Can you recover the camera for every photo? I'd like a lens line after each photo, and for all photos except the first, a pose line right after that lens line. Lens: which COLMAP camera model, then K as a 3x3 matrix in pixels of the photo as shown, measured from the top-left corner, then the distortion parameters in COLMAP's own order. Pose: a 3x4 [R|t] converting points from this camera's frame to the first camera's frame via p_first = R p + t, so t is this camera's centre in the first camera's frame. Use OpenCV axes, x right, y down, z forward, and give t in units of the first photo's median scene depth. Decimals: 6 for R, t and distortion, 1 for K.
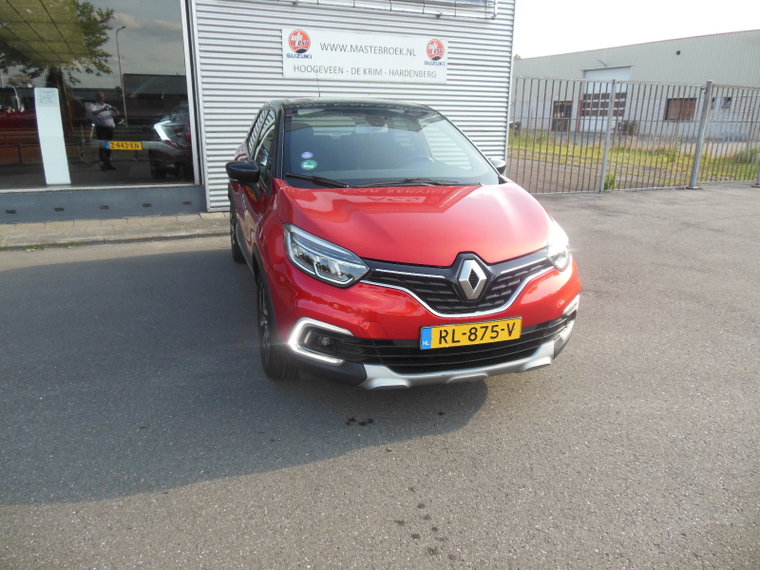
lens RADIAL K [[573.9, 0, 379.0], [0, 573.9, 284.2], [0, 0, 1]] dist [-0.033181, 0.041437]
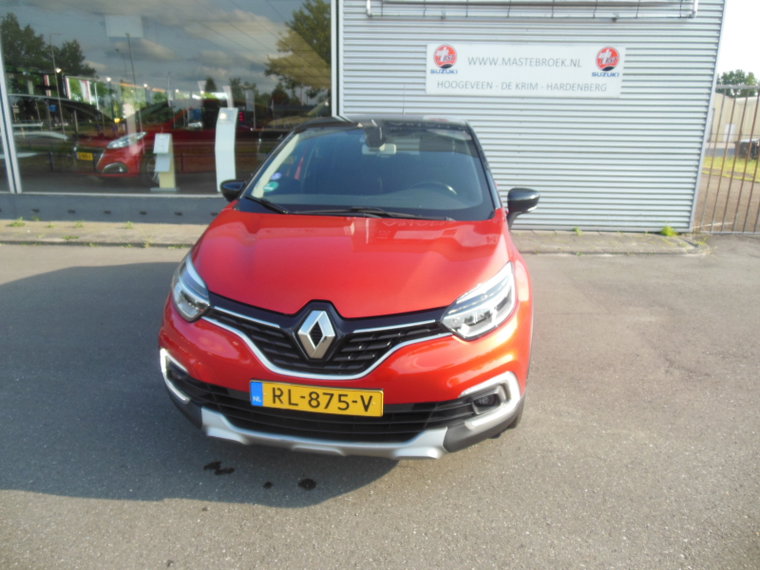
lens RADIAL K [[573.9, 0, 378.5], [0, 573.9, 288.5], [0, 0, 1]] dist [-0.033181, 0.041437]
pose [[0.902769, 0.118608, -0.413449, 0.536425], [-0.126697, 0.991910, 0.007911, -0.085064], [0.411042, 0.045241, 0.910493, 0.260217]]
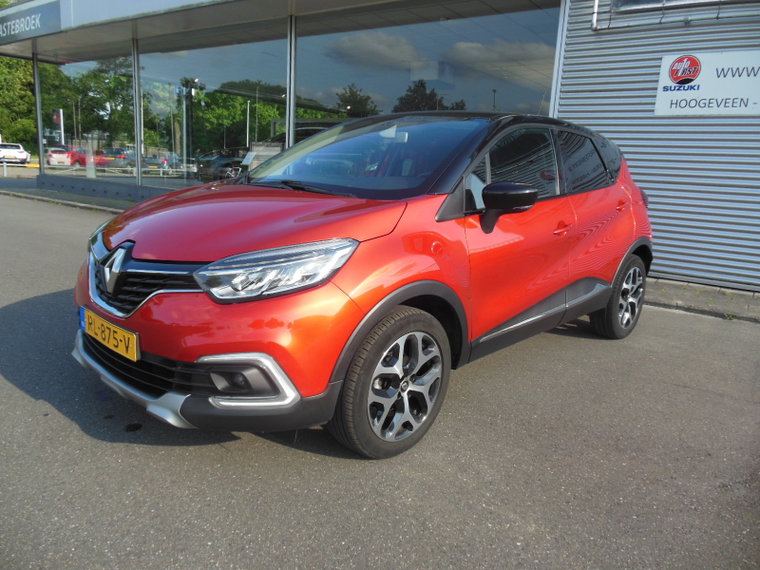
lens RADIAL K [[573.9, 0, 374.9], [0, 573.9, 286.6], [0, 0, 1]] dist [-0.033181, 0.041437]
pose [[0.484552, 0.193327, -0.853132, 1.011331], [-0.298403, 0.953304, 0.046544, -0.130675], [0.822292, 0.232024, 0.519615, 0.821425]]
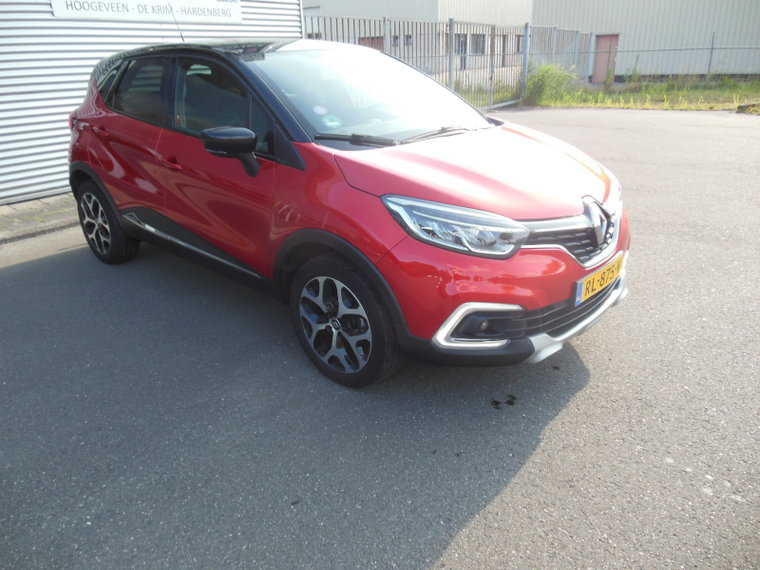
lens RADIAL K [[573.9, 0, 379.1], [0, 573.9, 283.7], [0, 0, 1]] dist [-0.033181, 0.041437]
pose [[0.864684, -0.219167, 0.451982, -0.569331], [0.179656, 0.975211, 0.129183, -0.093312], [-0.469090, -0.030501, 0.882623, 0.300364]]
